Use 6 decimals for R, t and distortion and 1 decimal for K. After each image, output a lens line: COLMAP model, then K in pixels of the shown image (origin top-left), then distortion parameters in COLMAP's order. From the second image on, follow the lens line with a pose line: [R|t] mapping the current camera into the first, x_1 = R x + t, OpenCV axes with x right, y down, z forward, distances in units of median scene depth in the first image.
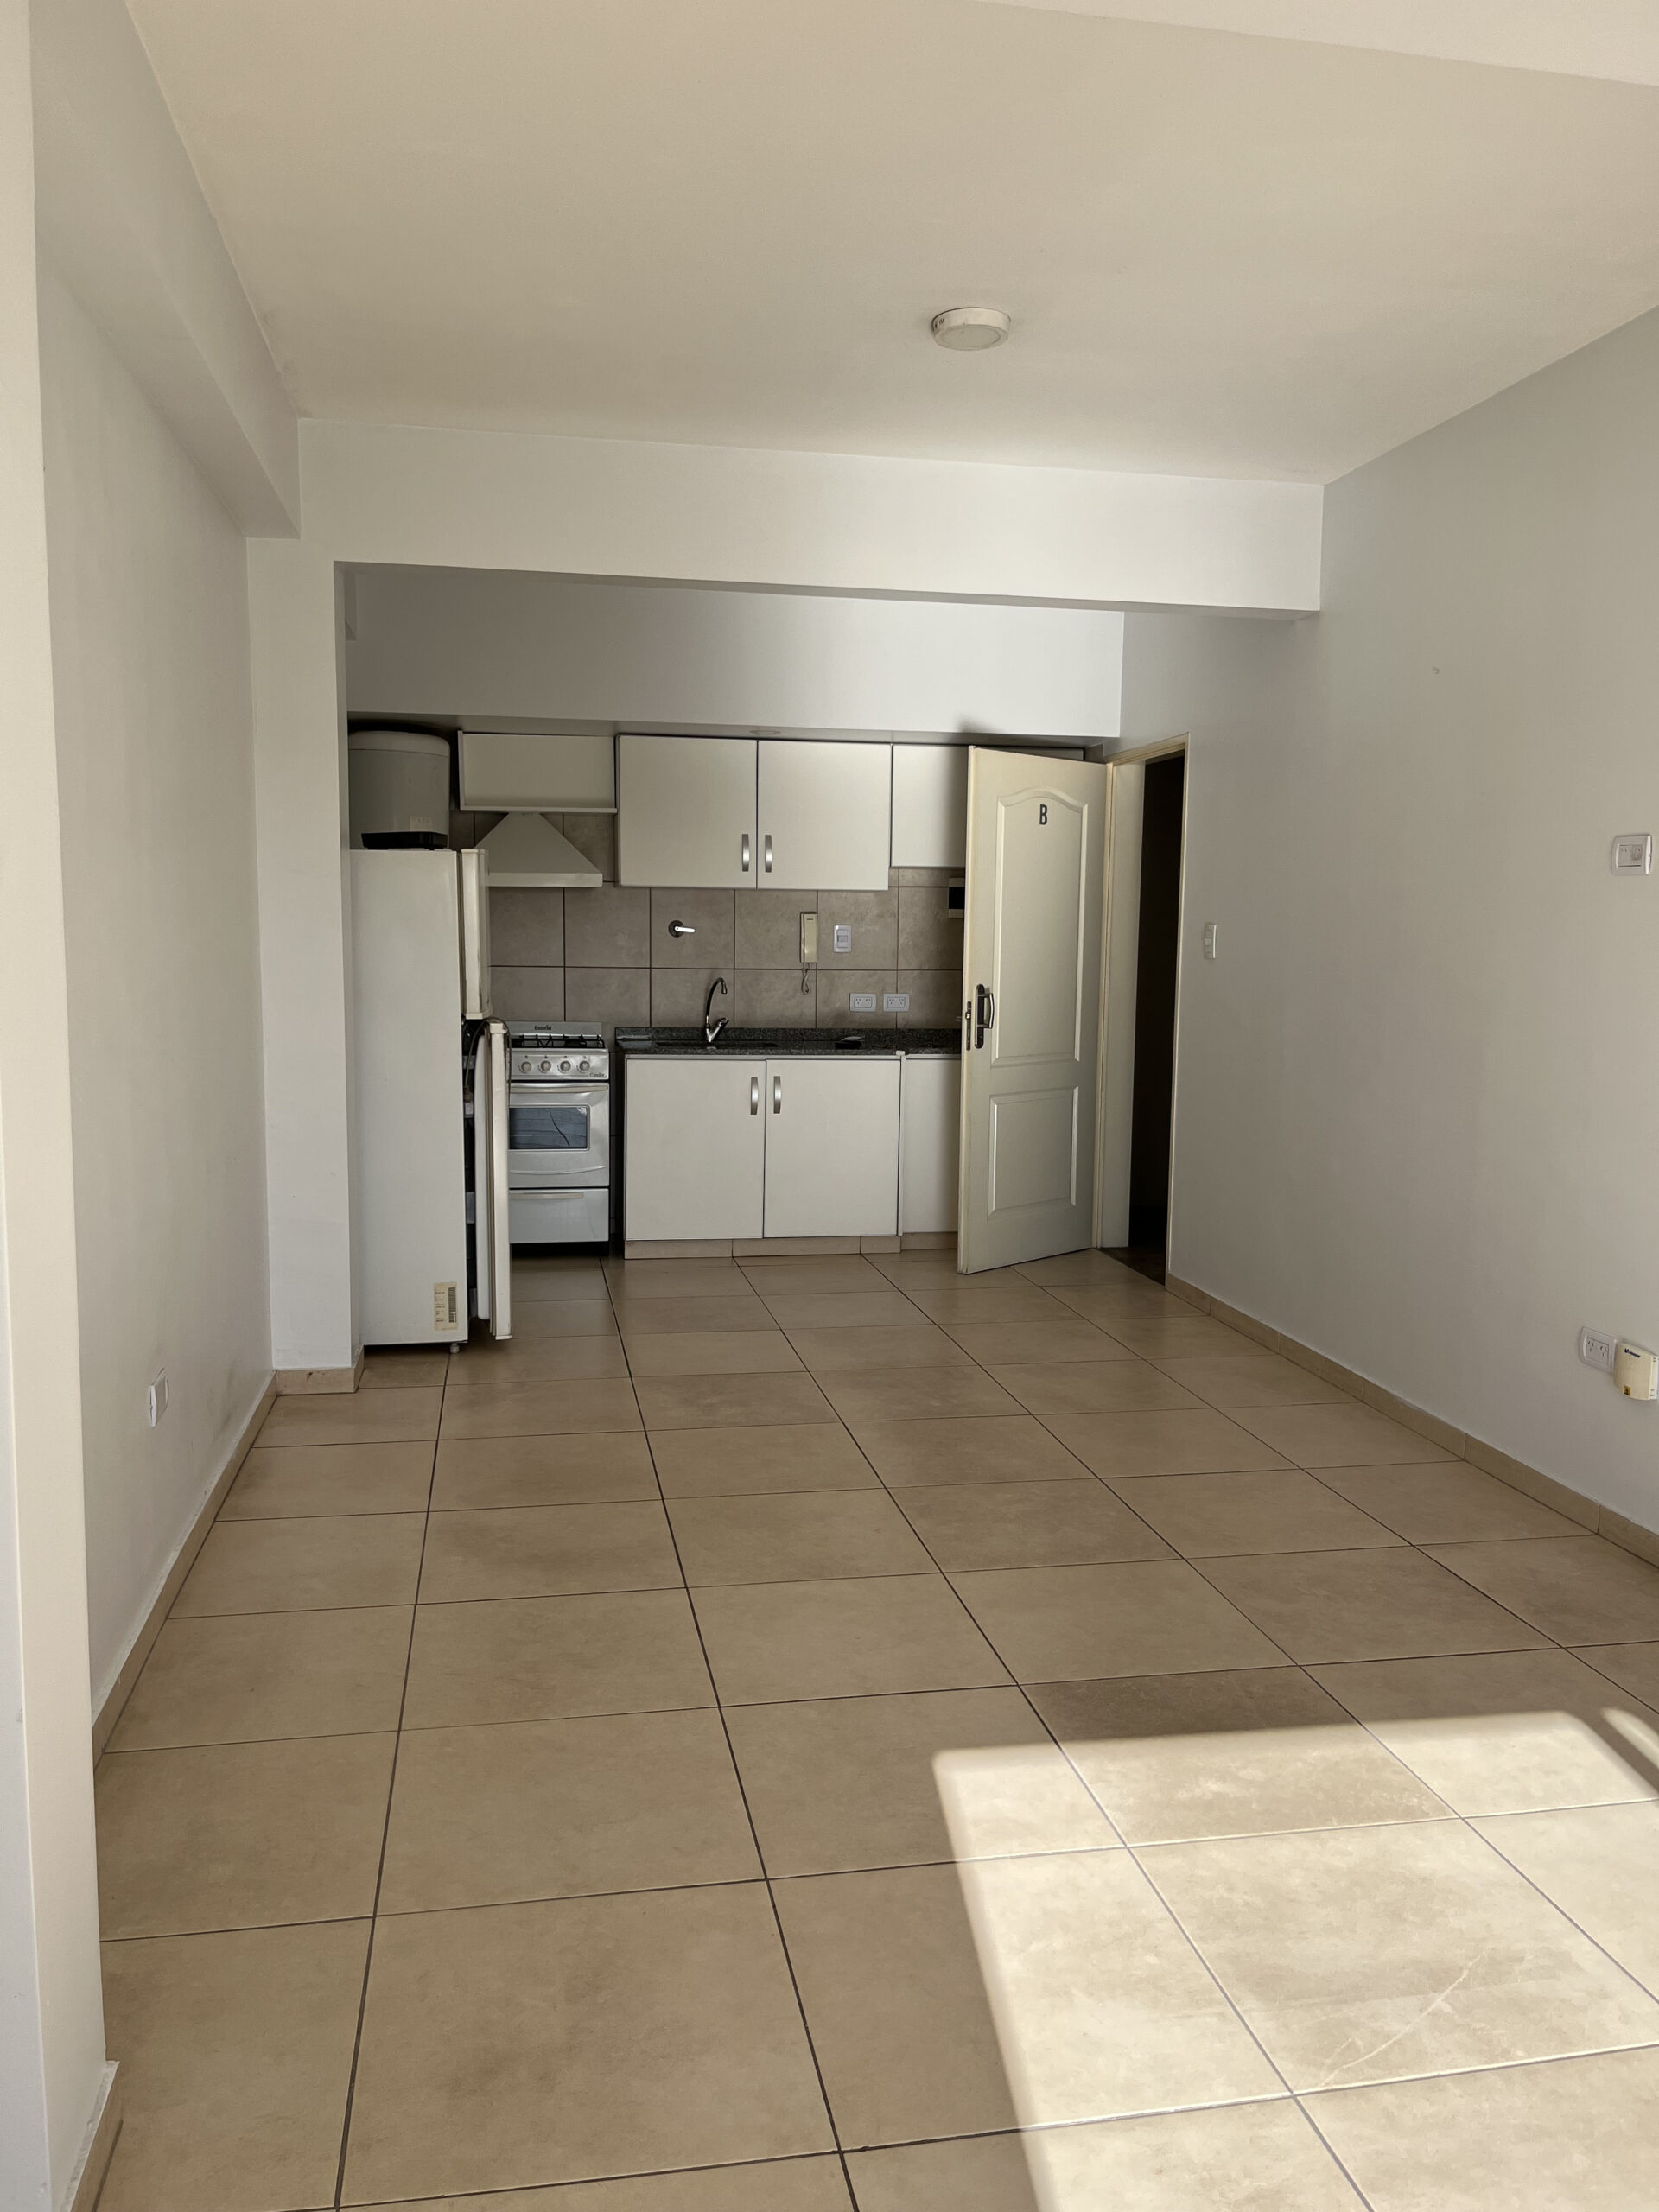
lens RADIAL K [[1658.1, 0, 832.0], [0, 1658.1, 1111.1], [0, 0, 1]] dist [0.006024, -0.000487]
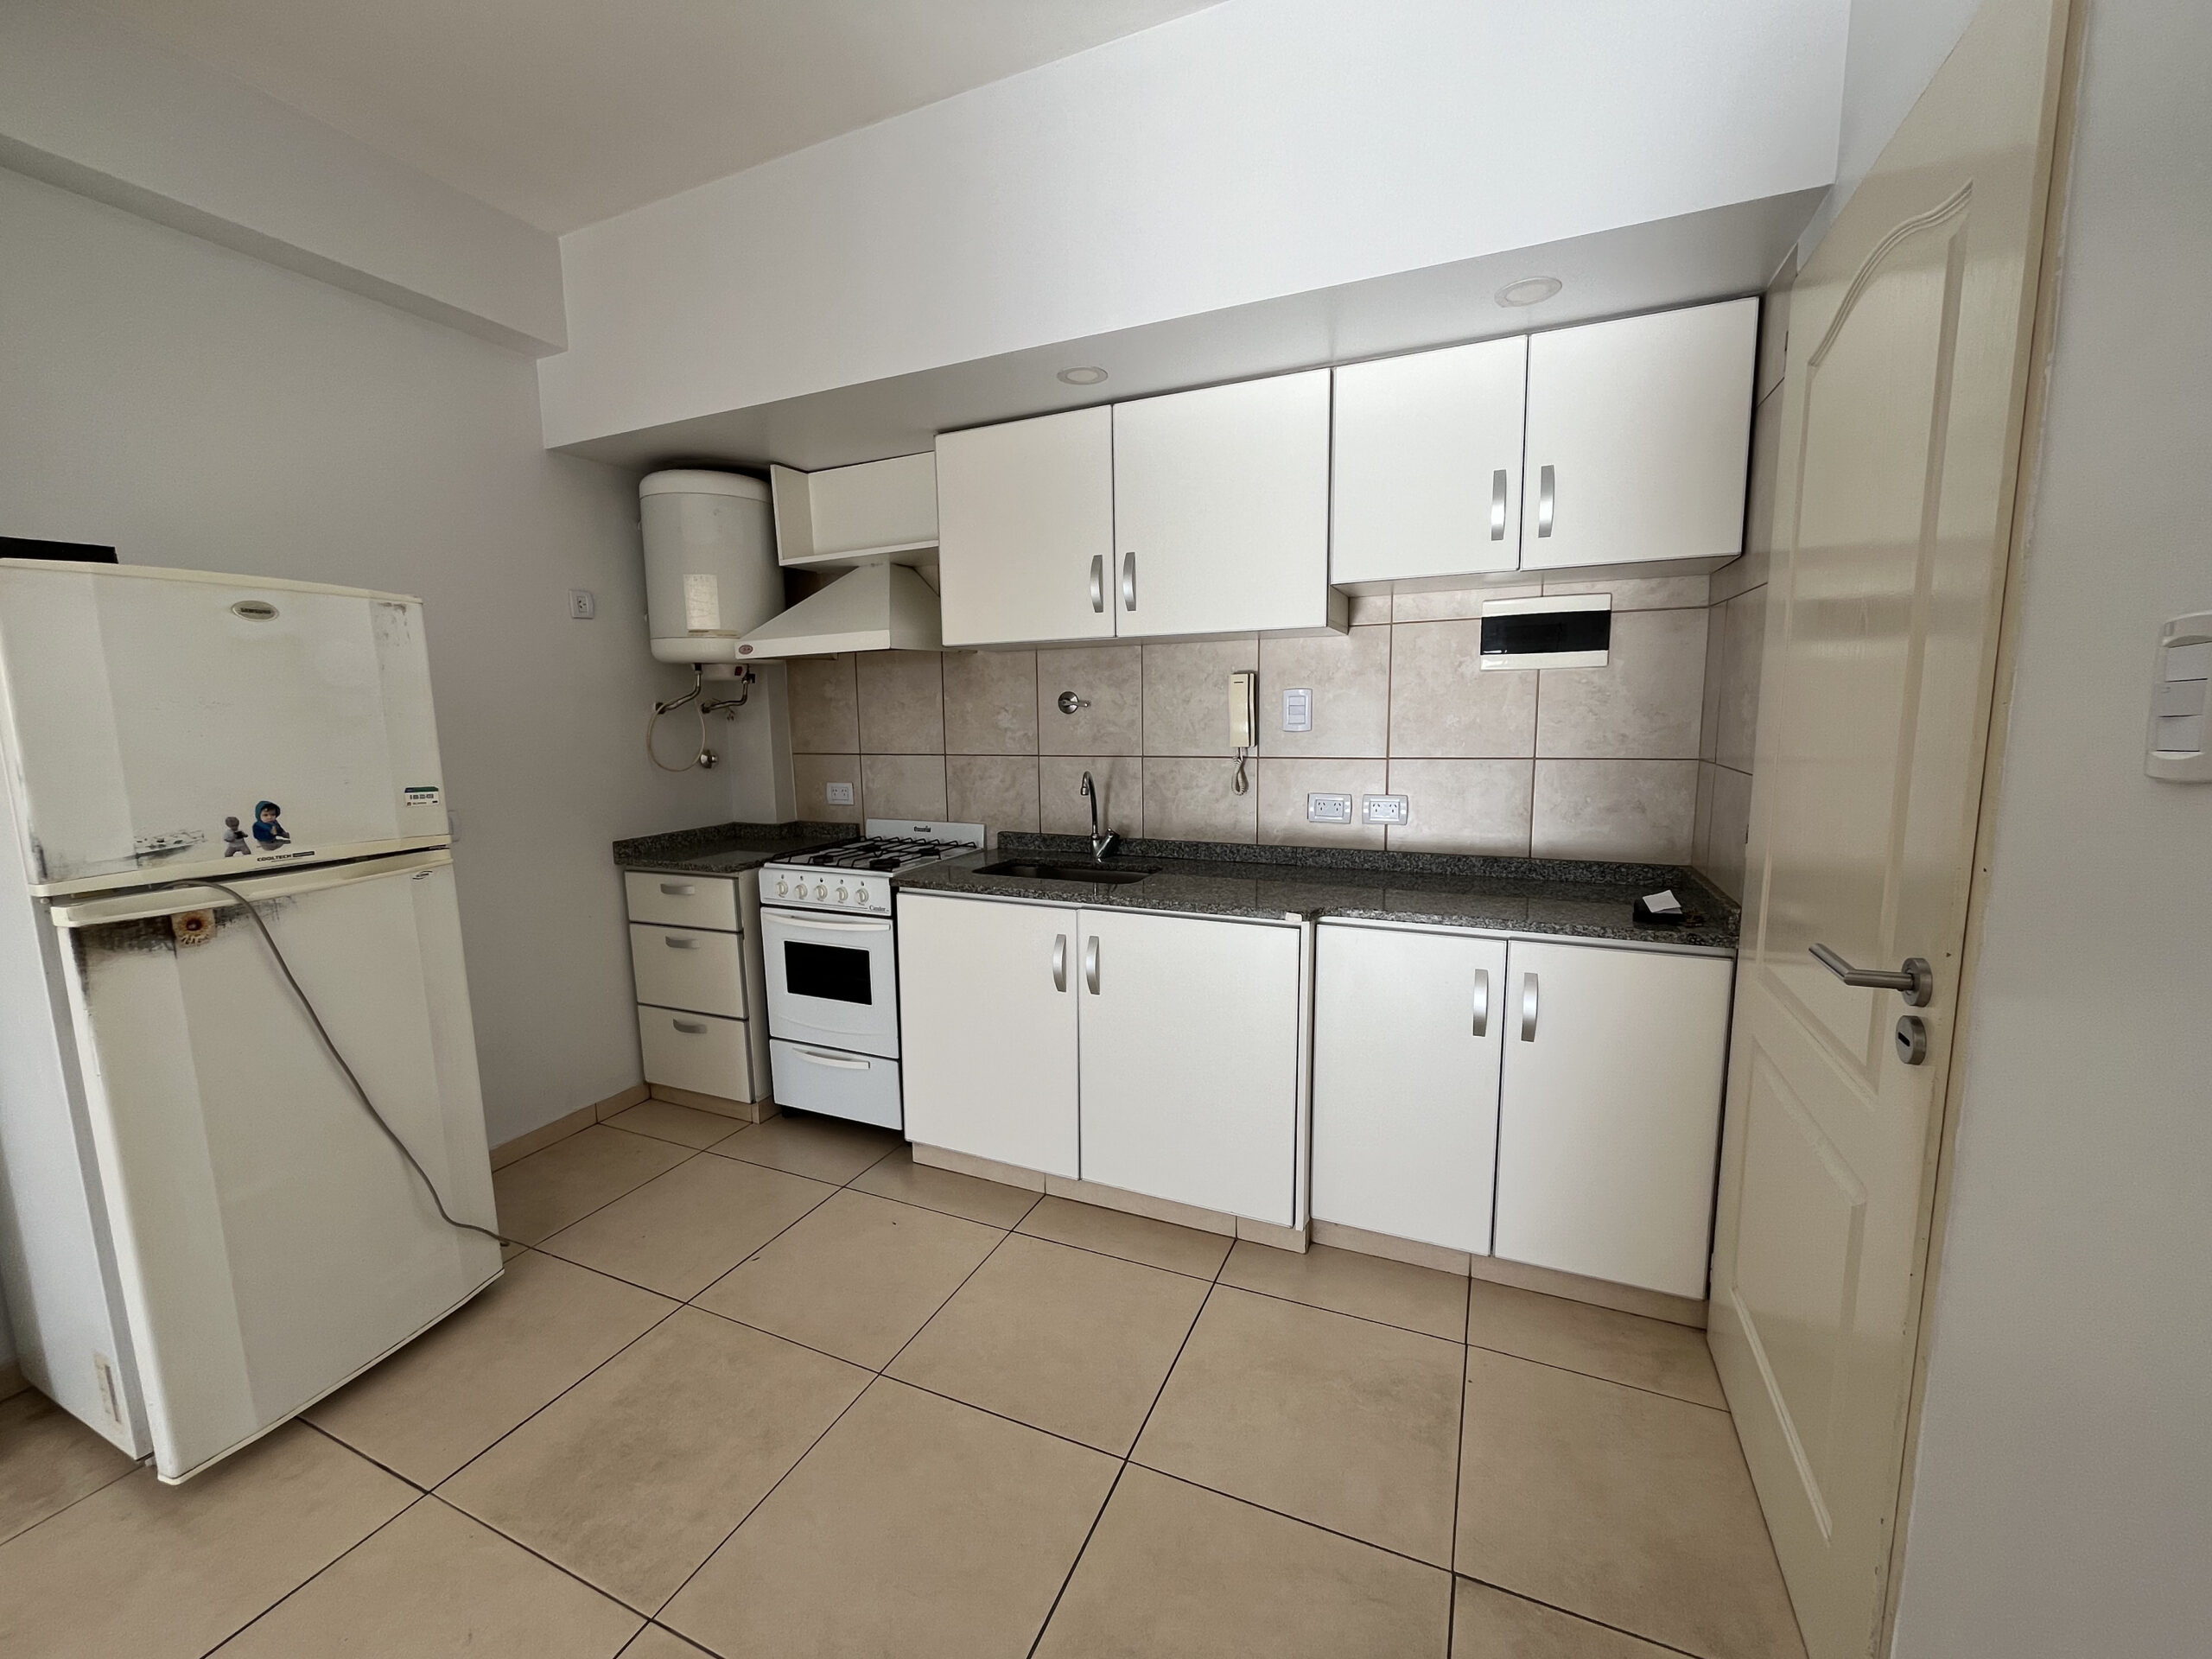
lens RADIAL K [[893.3, 0, 1089.6], [0, 893.3, 813.5], [0, 0, 1]] dist [-0.002523, 0.000261]
pose [[0.812483, 0.040394, -0.581584, 0.148319], [-0.033936, 0.999182, 0.021989, -0.070014], [0.581997, 0.001871, 0.813189, 0.684632]]
